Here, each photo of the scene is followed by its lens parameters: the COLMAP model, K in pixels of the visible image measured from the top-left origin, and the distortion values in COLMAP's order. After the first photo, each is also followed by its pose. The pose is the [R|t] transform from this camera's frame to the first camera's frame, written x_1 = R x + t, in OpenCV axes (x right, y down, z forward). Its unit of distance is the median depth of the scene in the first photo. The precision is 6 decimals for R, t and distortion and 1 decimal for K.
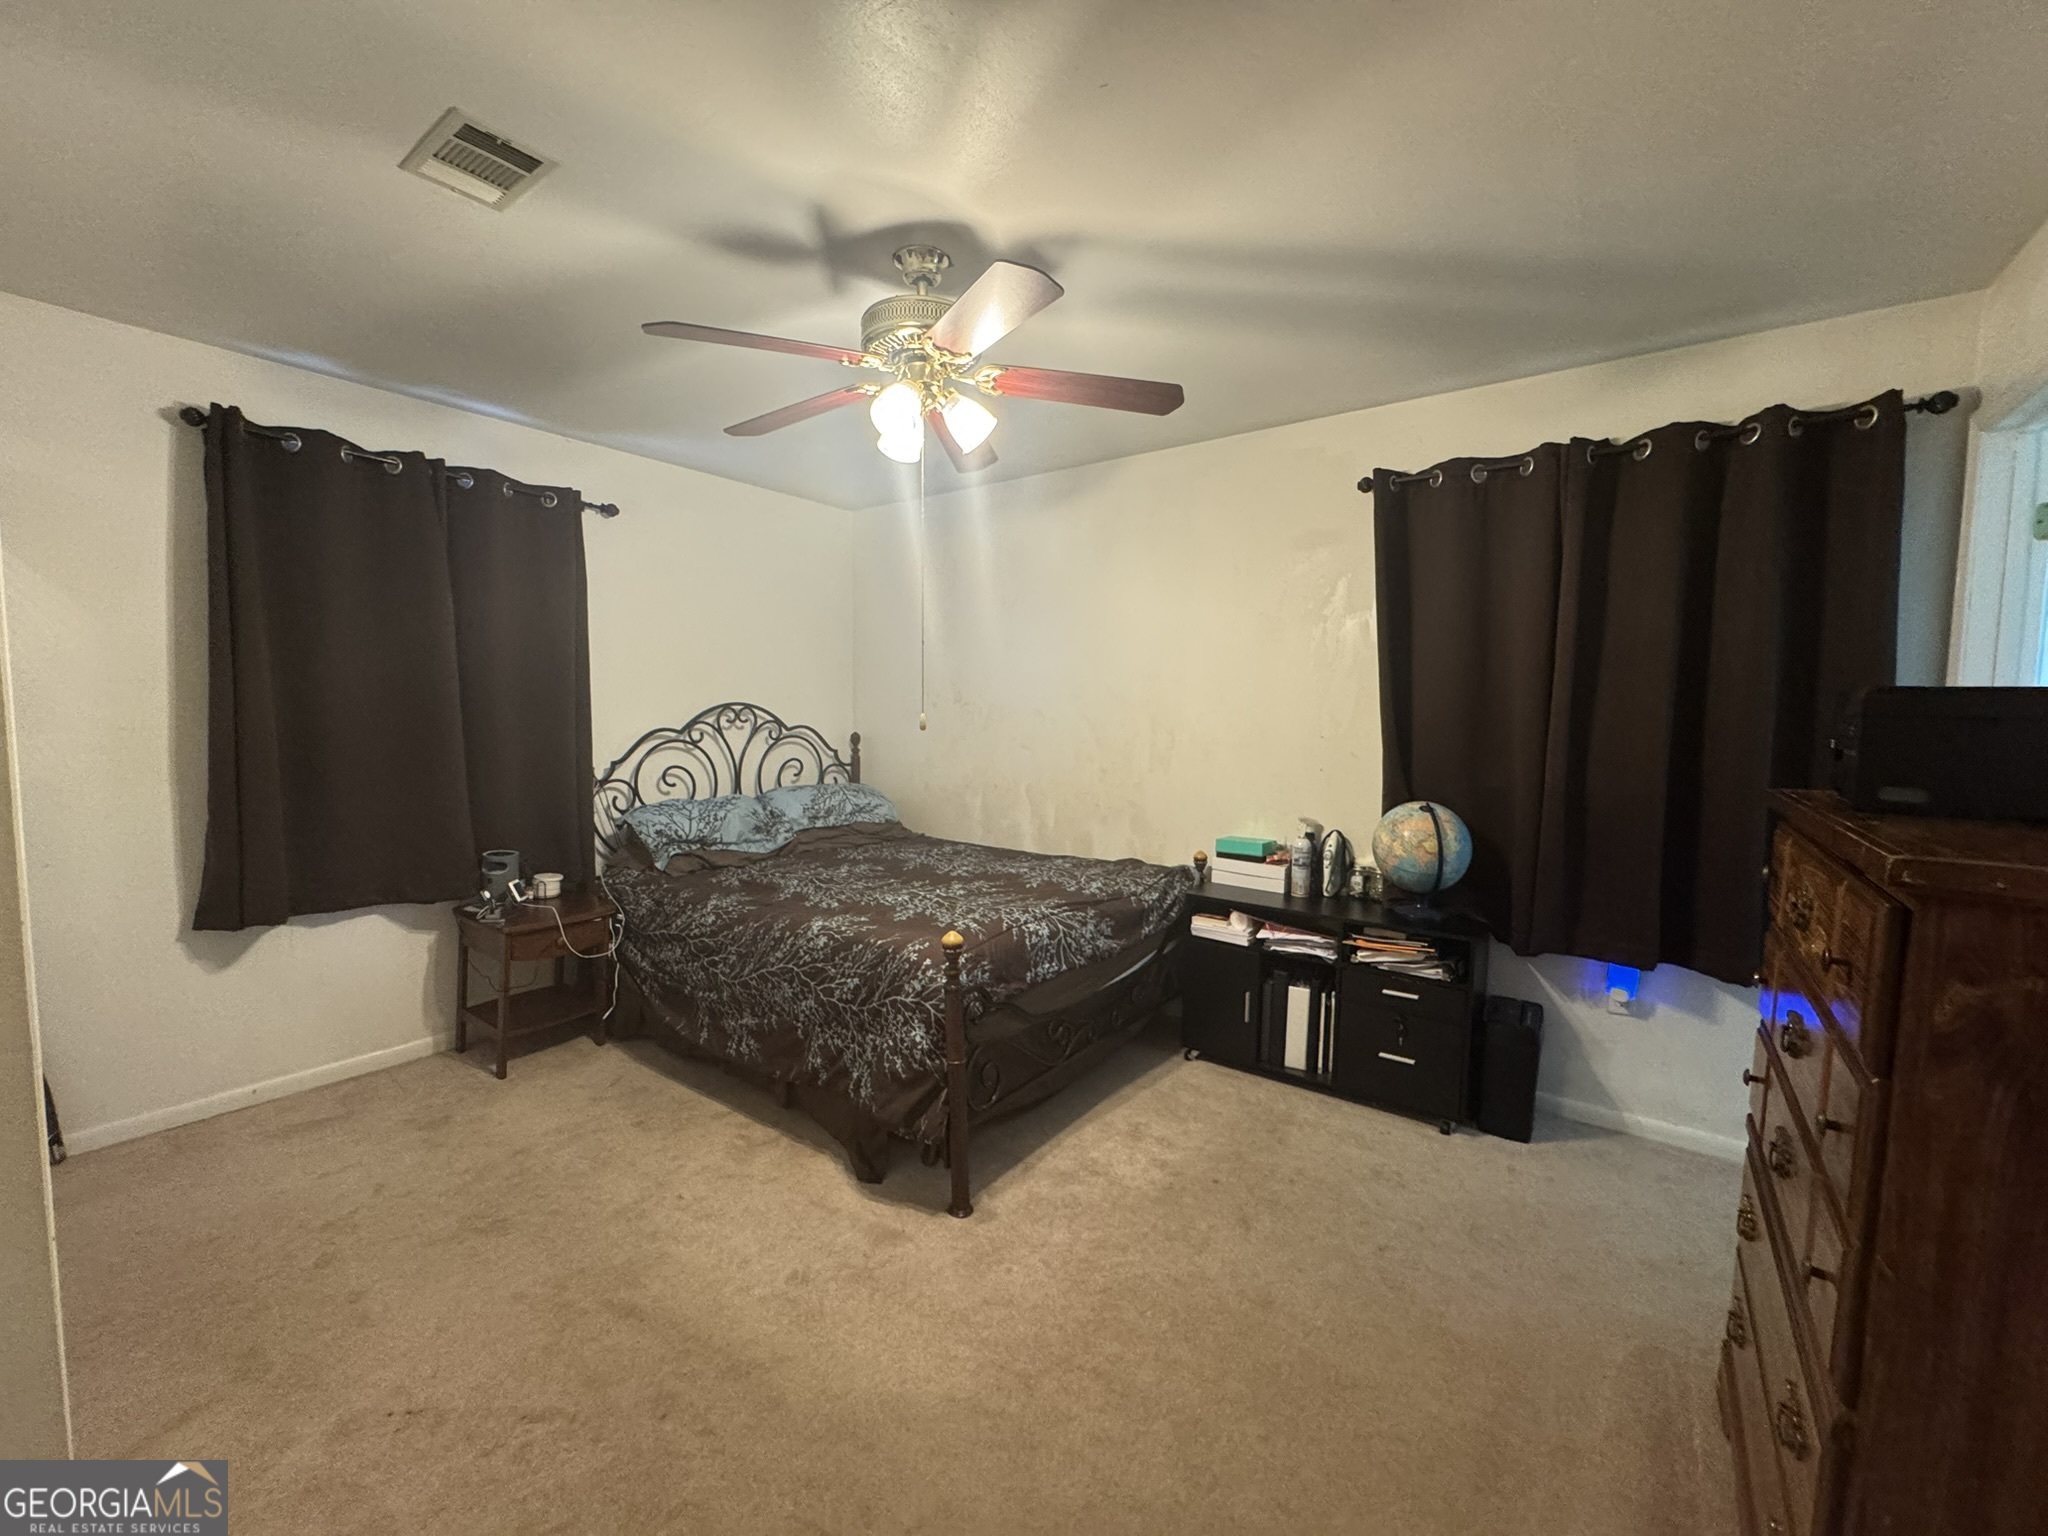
lens RADIAL K [[815.8, 0, 1024.1], [0, 815.8, 770.8], [0, 0, 1]] dist [-0.003758, 0.000450]
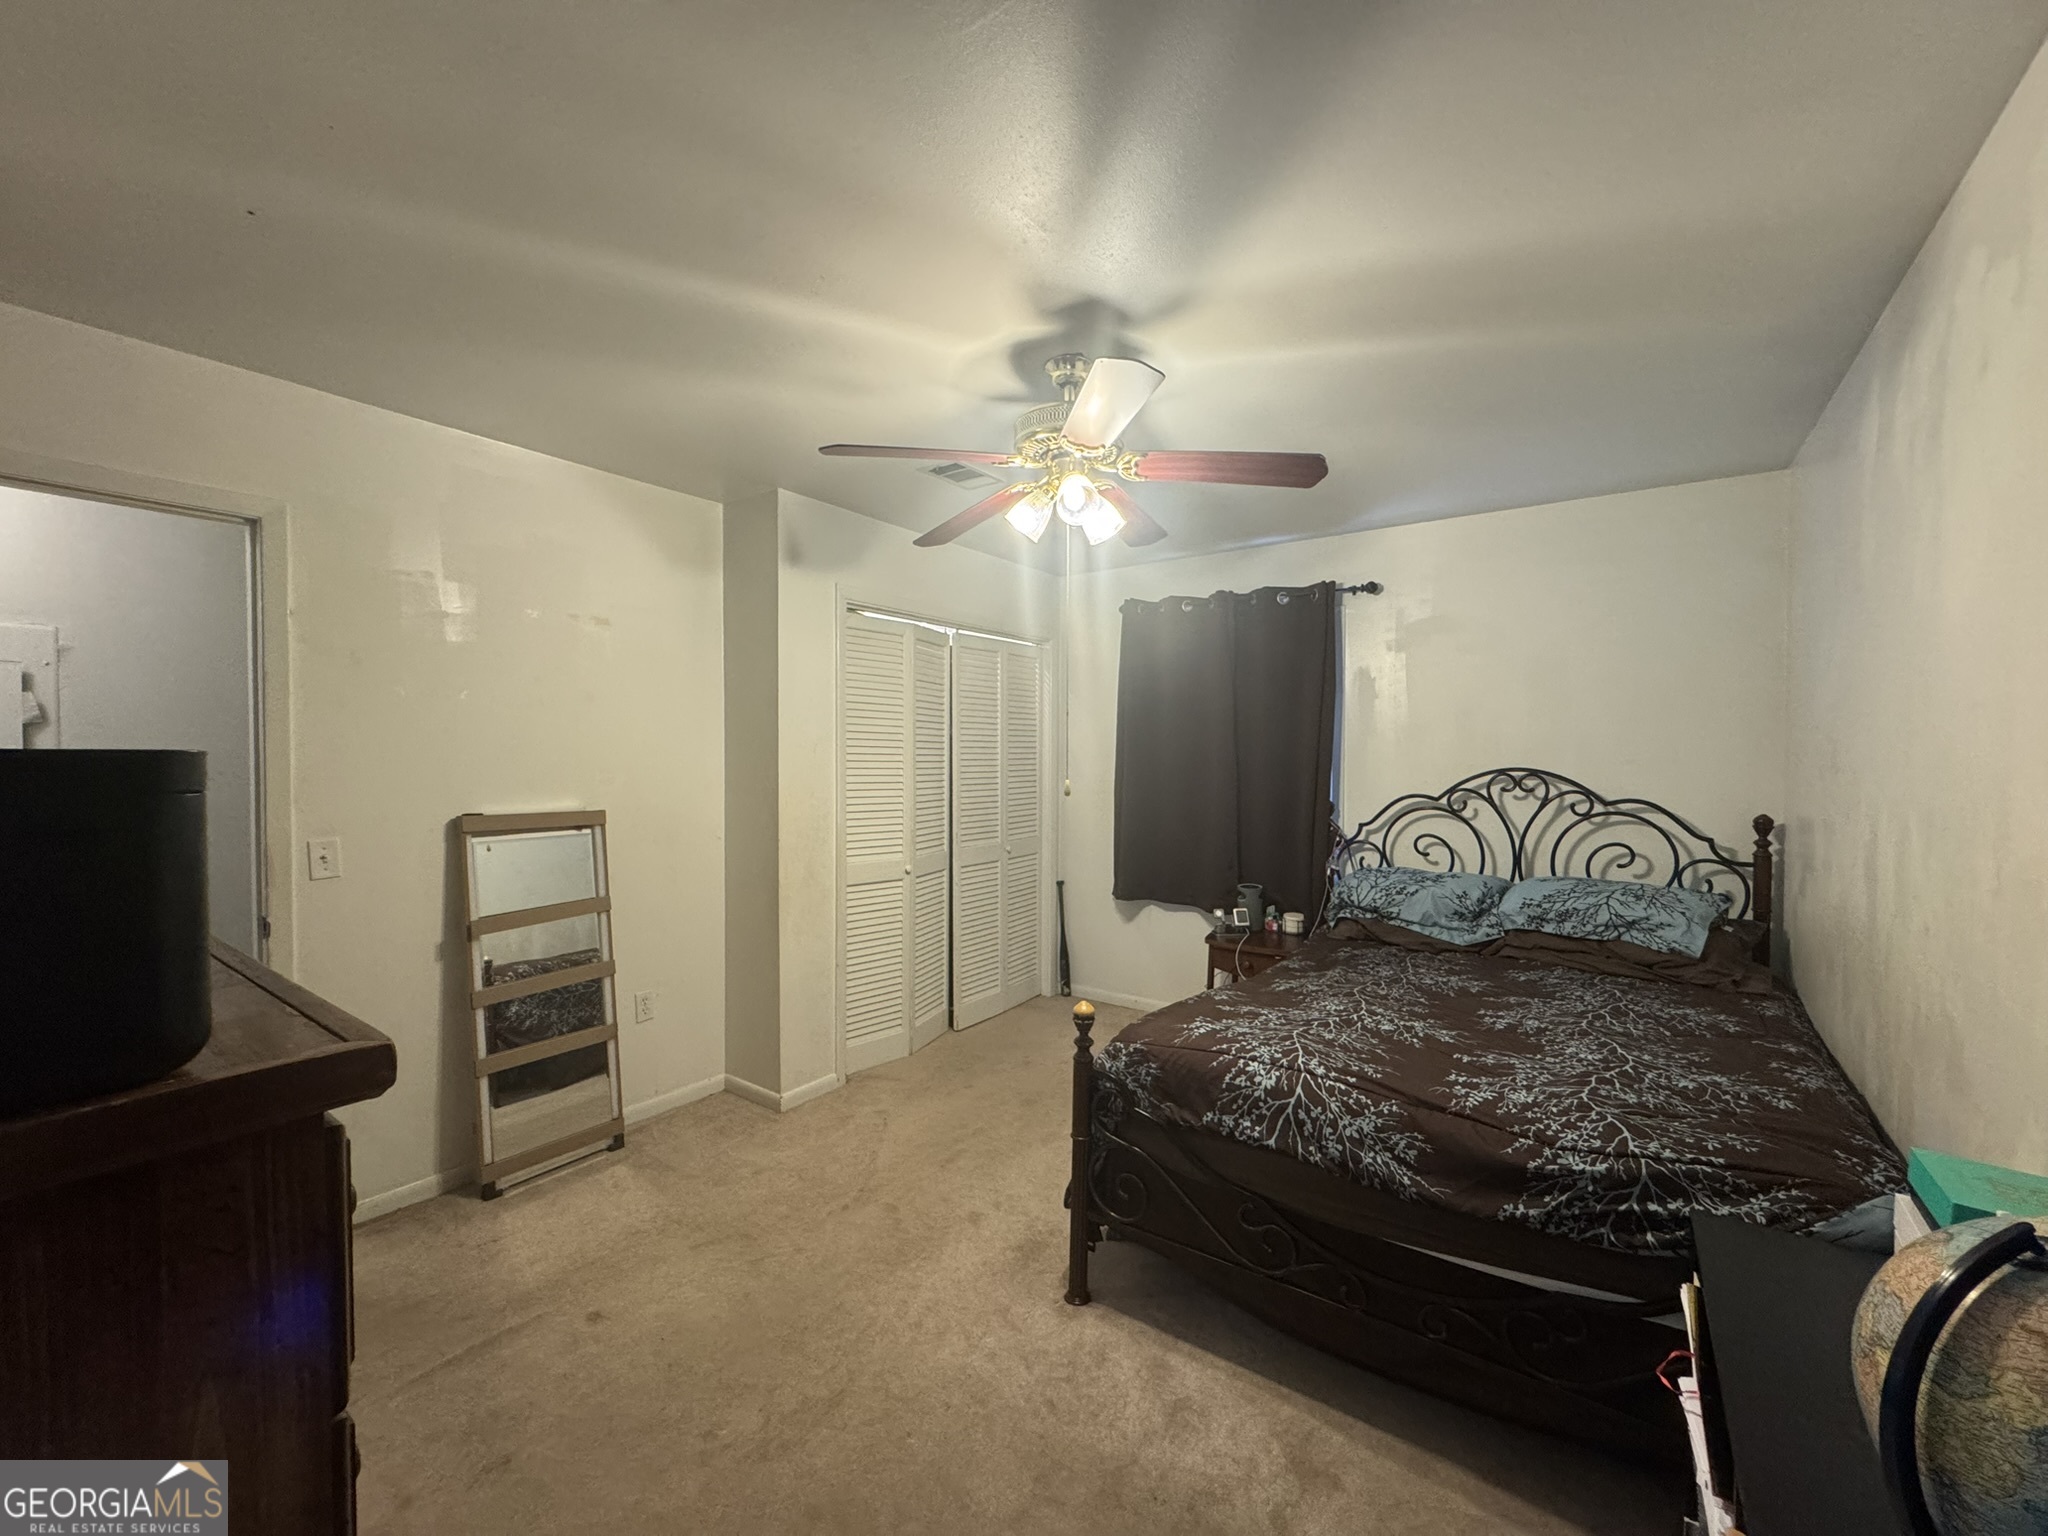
lens RADIAL K [[815.8, 0, 1024.1], [0, 815.8, 770.8], [0, 0, 1]] dist [-0.003758, 0.000450]
pose [[0.017823, 0.006777, -0.999818, 0.736169], [-0.083090, 0.996528, 0.005274, -0.065754], [0.996383, 0.082981, 0.018324, 0.730834]]
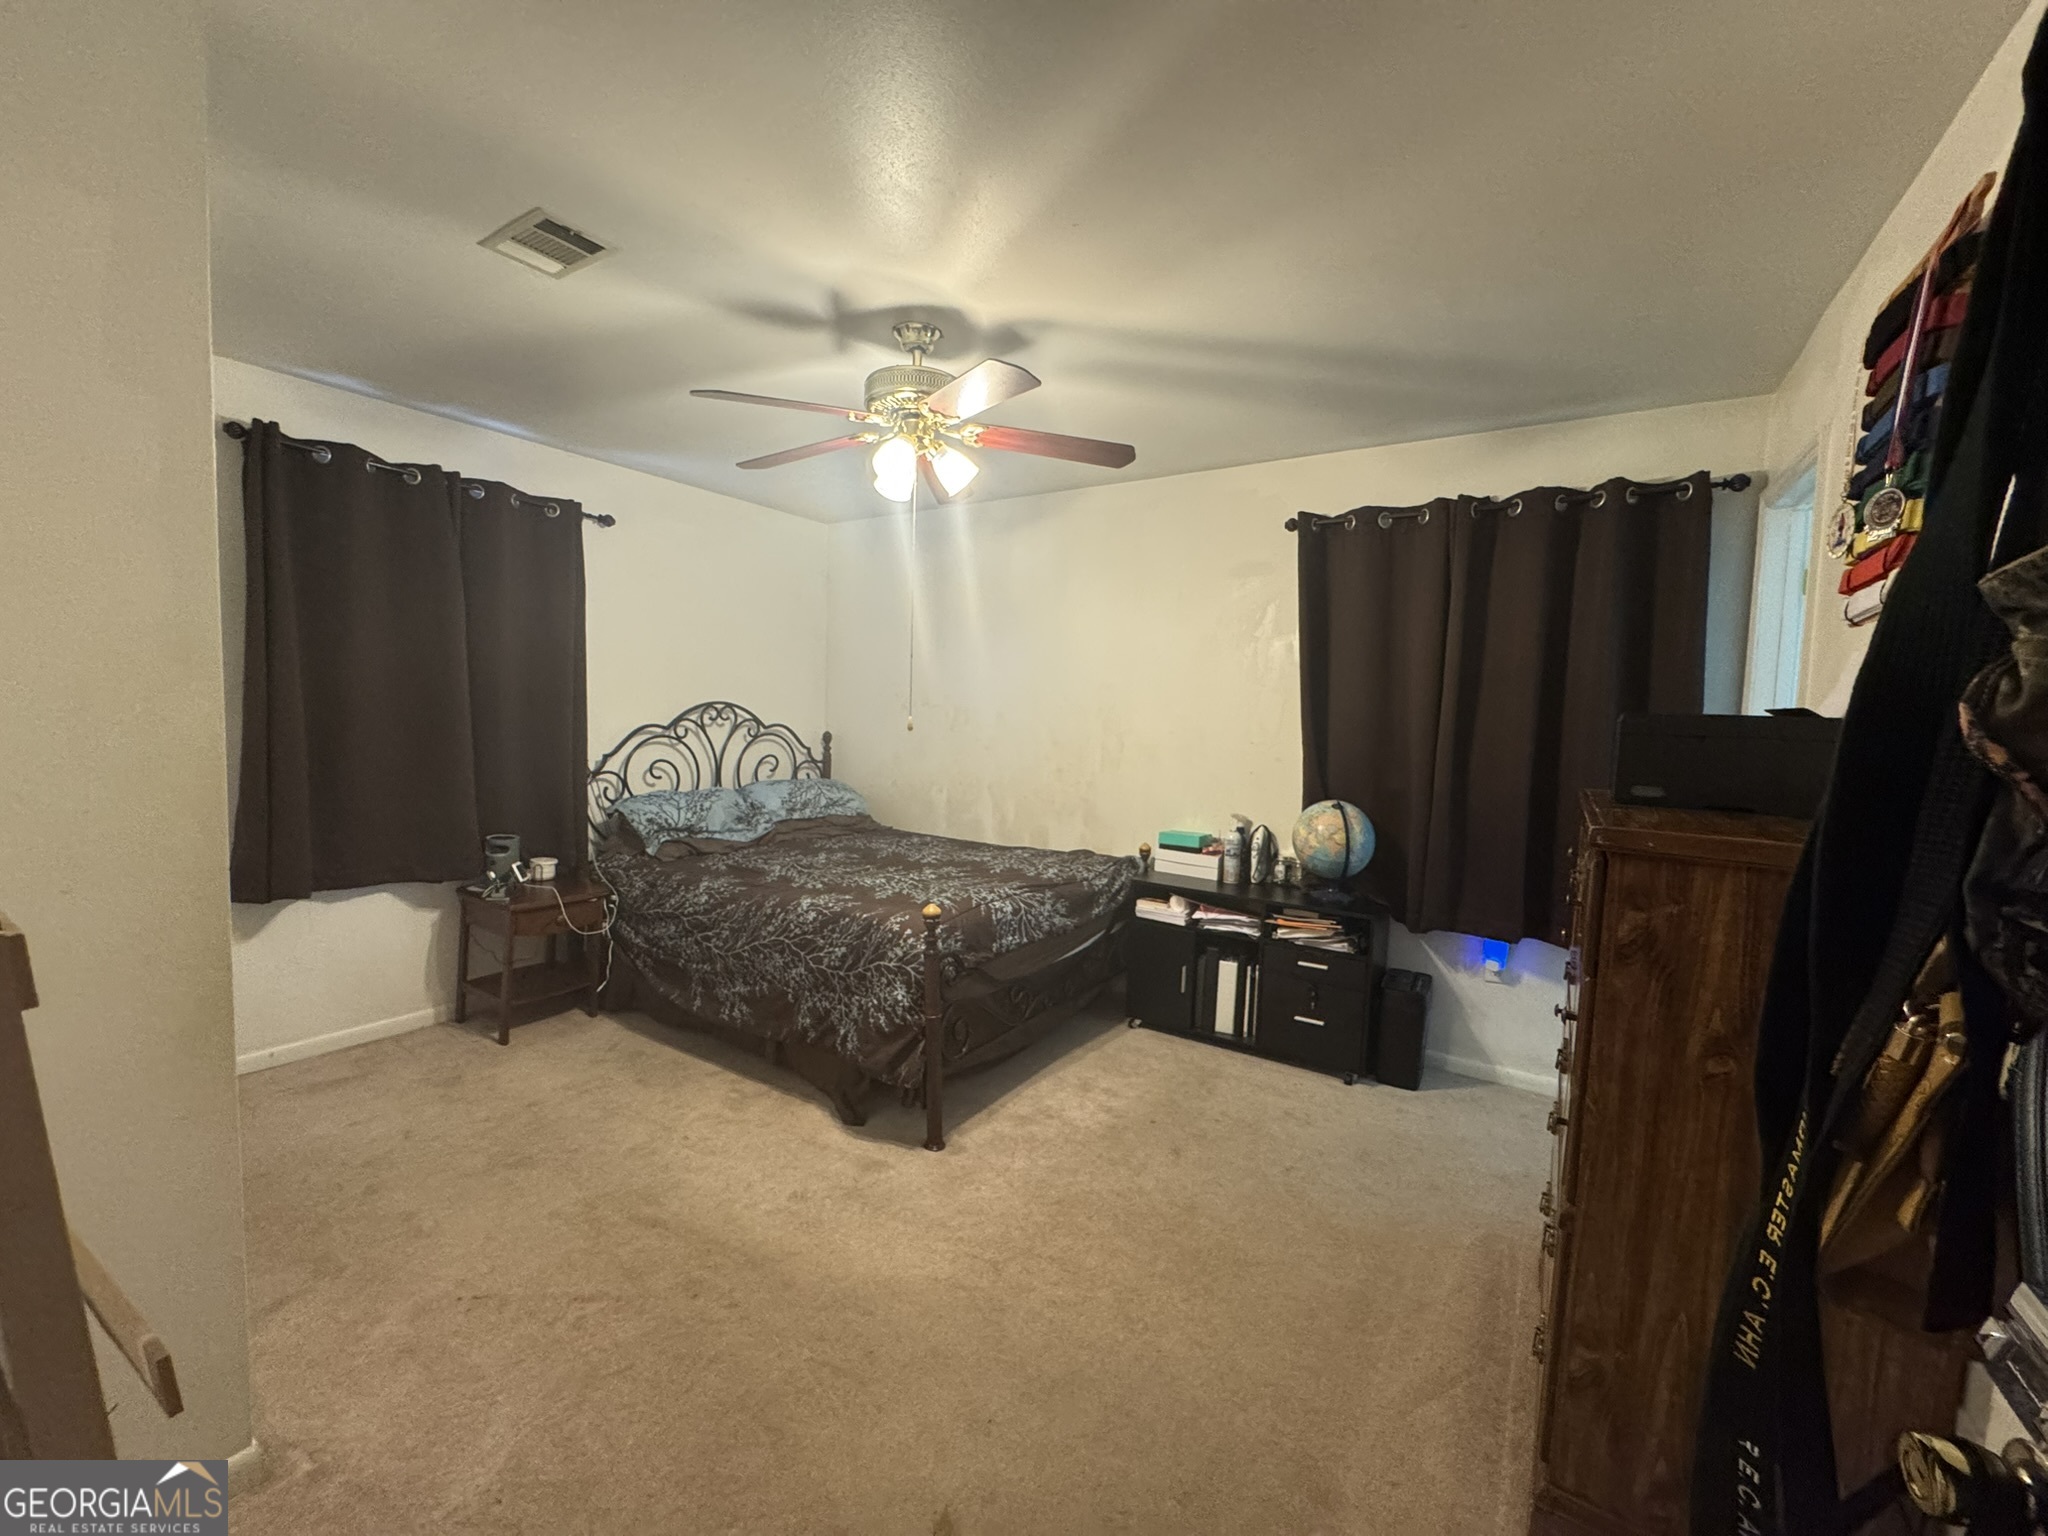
lens RADIAL K [[815.8, 0, 1024.1], [0, 815.8, 770.8], [0, 0, 1]] dist [-0.003758, 0.000450]
pose [[0.998047, 0.015764, 0.060442, -0.024695], [-0.015570, 0.999872, -0.003676, 0.007483], [-0.060492, 0.002728, 0.998165, -0.139770]]
